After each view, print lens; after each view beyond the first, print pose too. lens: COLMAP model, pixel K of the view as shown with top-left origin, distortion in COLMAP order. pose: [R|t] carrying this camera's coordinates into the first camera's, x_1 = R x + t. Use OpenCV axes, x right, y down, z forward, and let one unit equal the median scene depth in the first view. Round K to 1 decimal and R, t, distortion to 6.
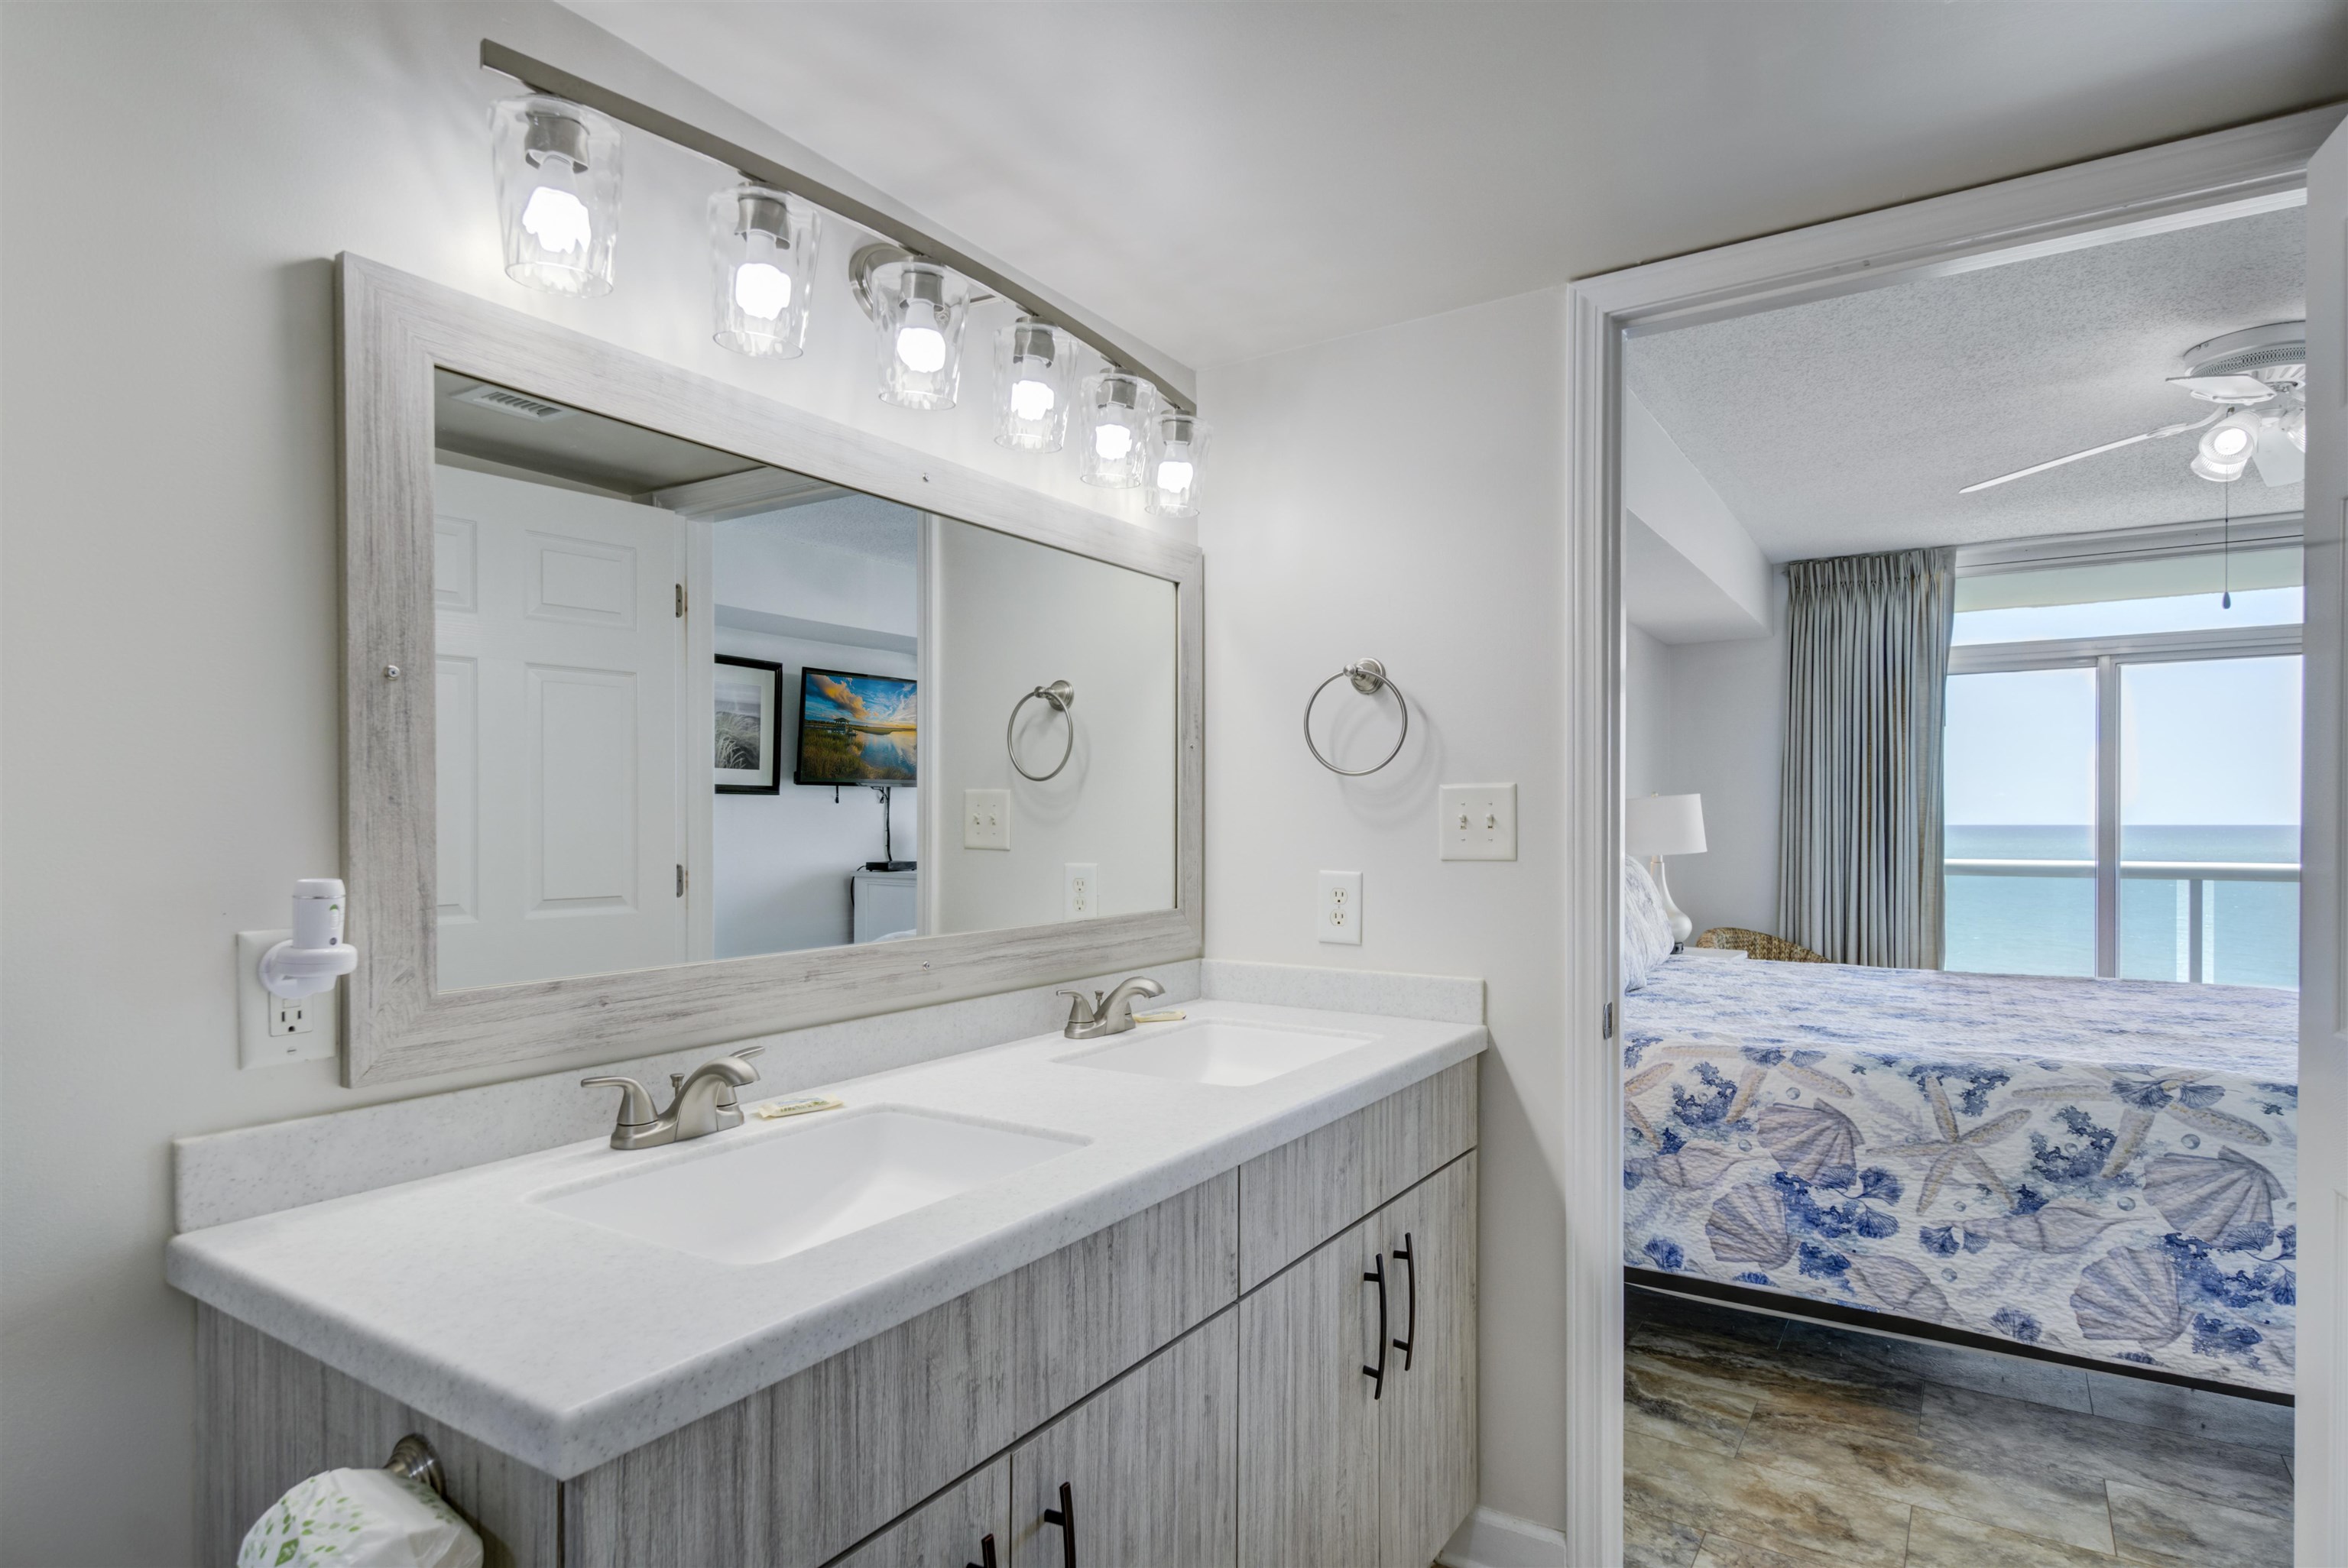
lens RADIAL K [[1248.2, 0, 1176.2], [0, 1248.2, 827.0], [0, 0, 1]] dist [0.000647, 0.000214]
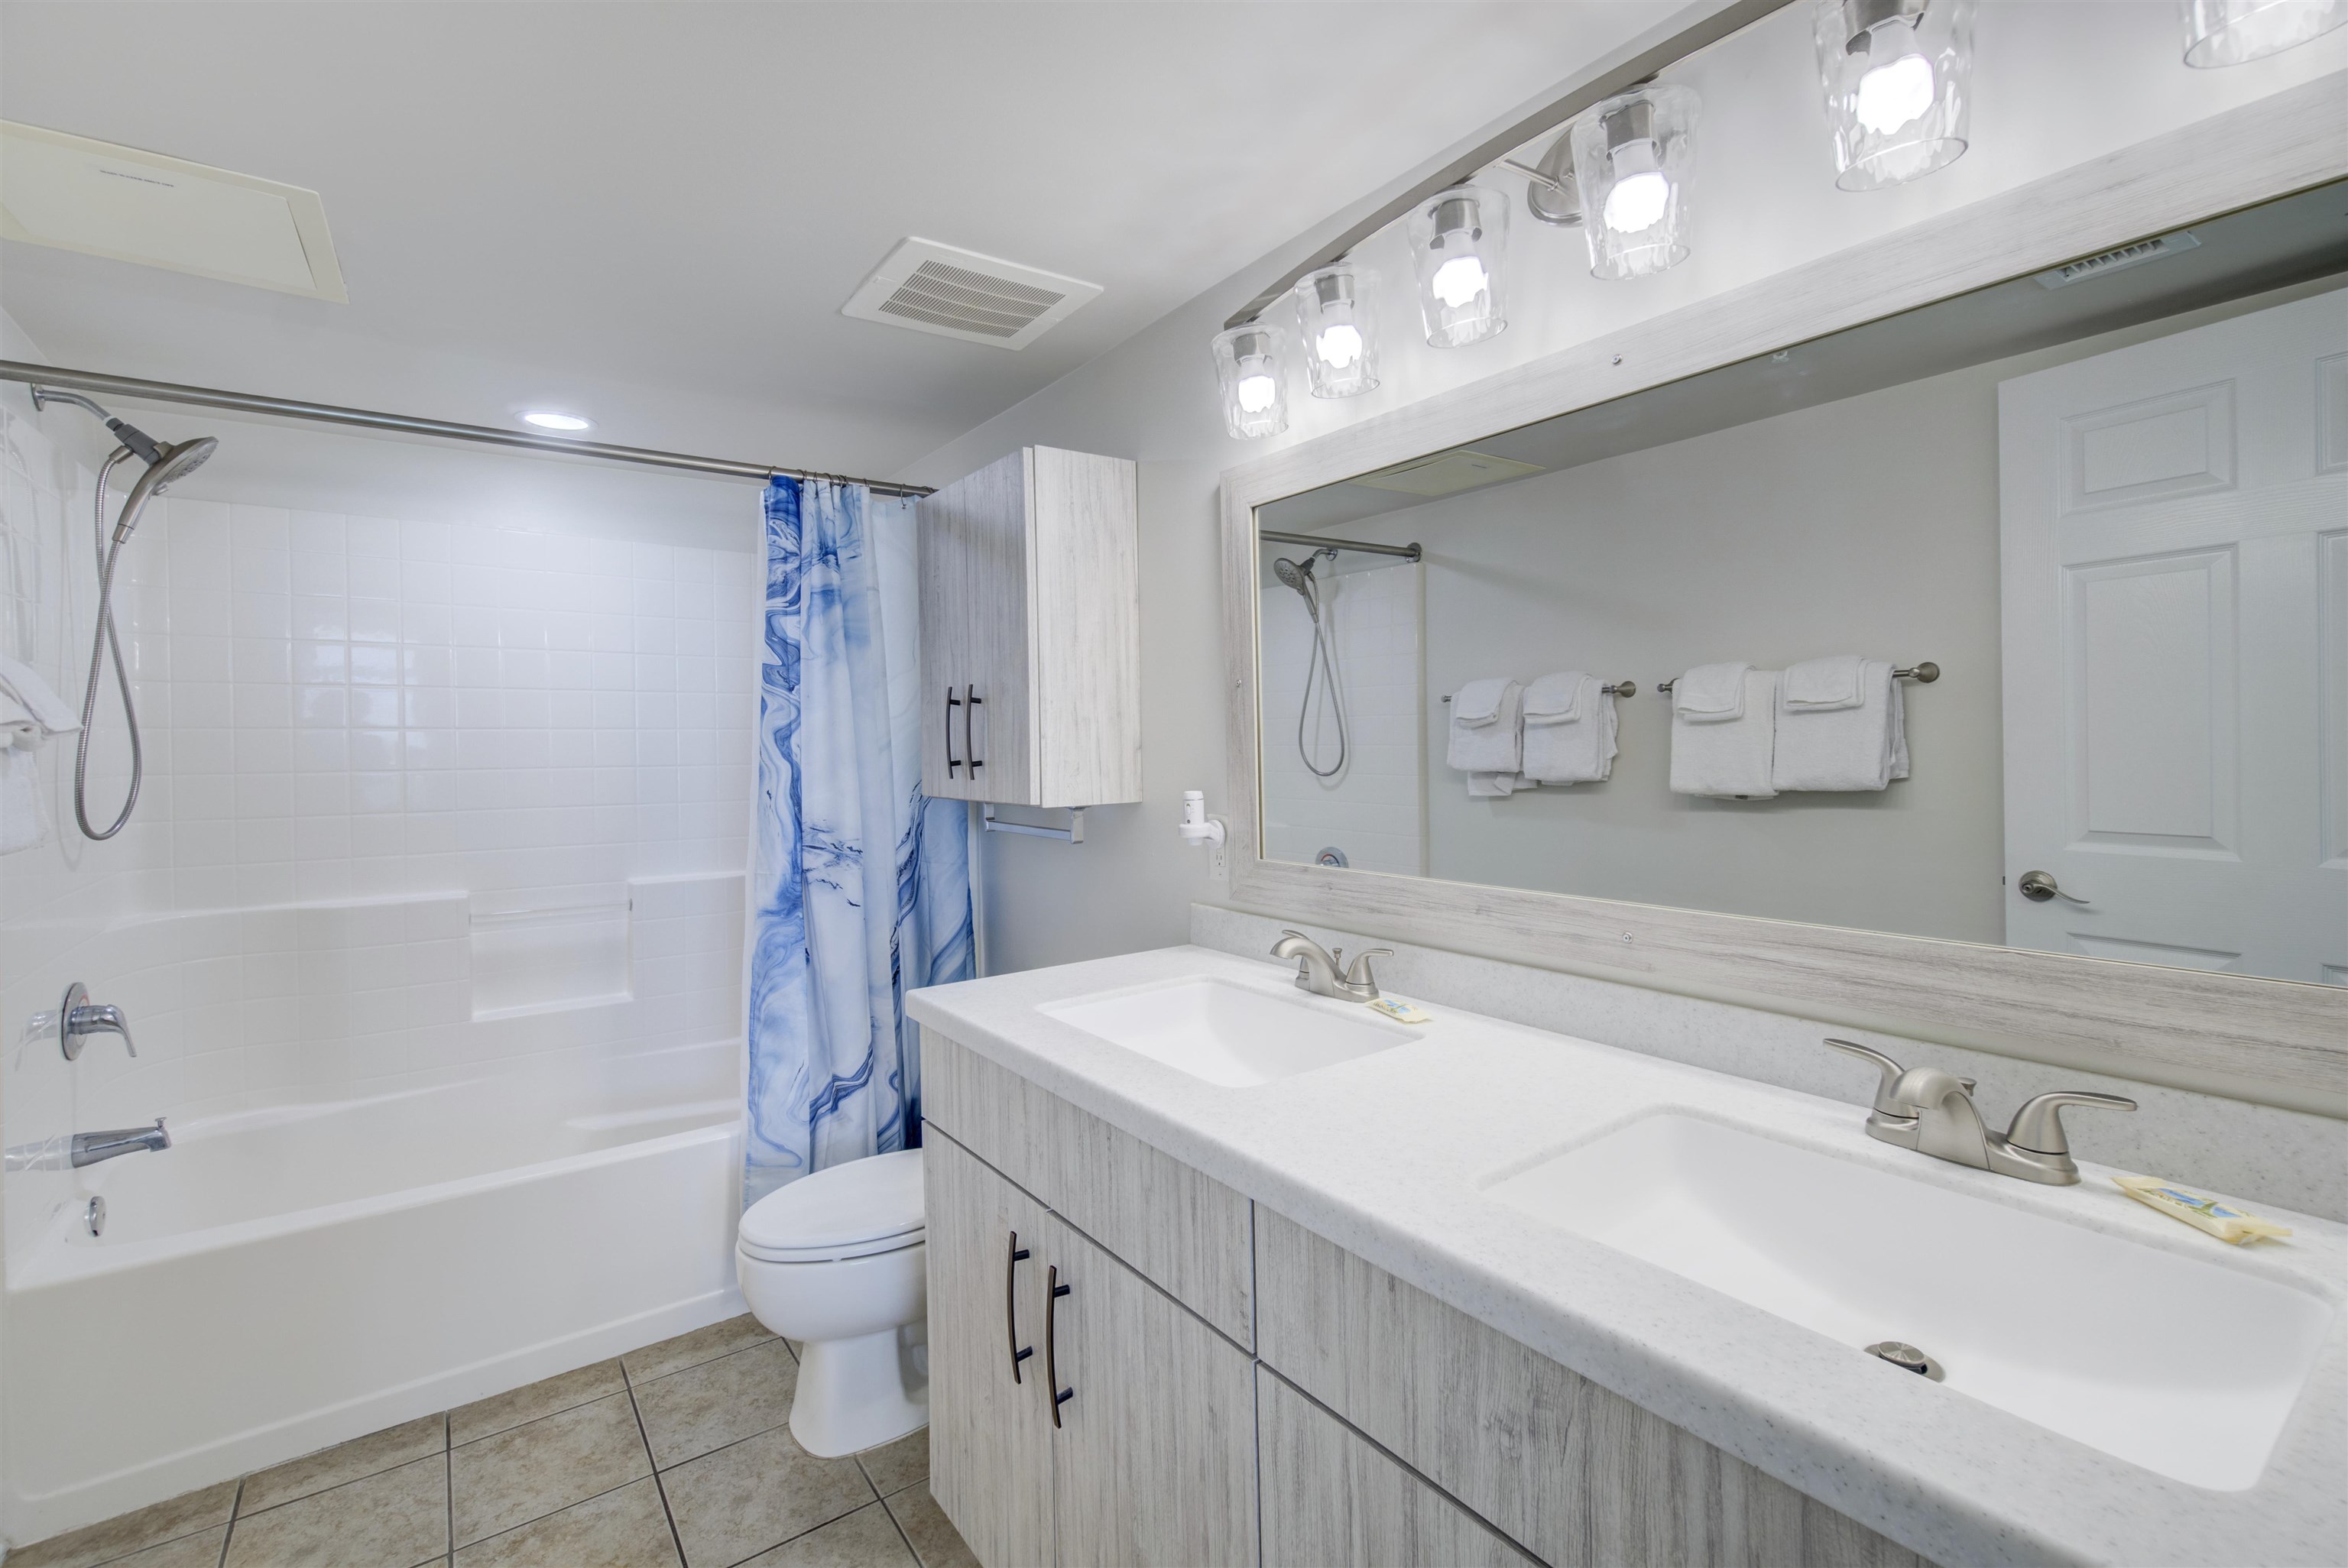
lens RADIAL K [[1047.3, 0, 1169.5], [0, 1047.3, 773.9], [0, 0, 1]] dist [-0.000292, -0.000118]
pose [[-0.373482, 0.035714, -0.926950, 0.757268], [0.016942, 0.999355, 0.031677, -0.035828], [0.927483, -0.003874, -0.373846, 1.300803]]
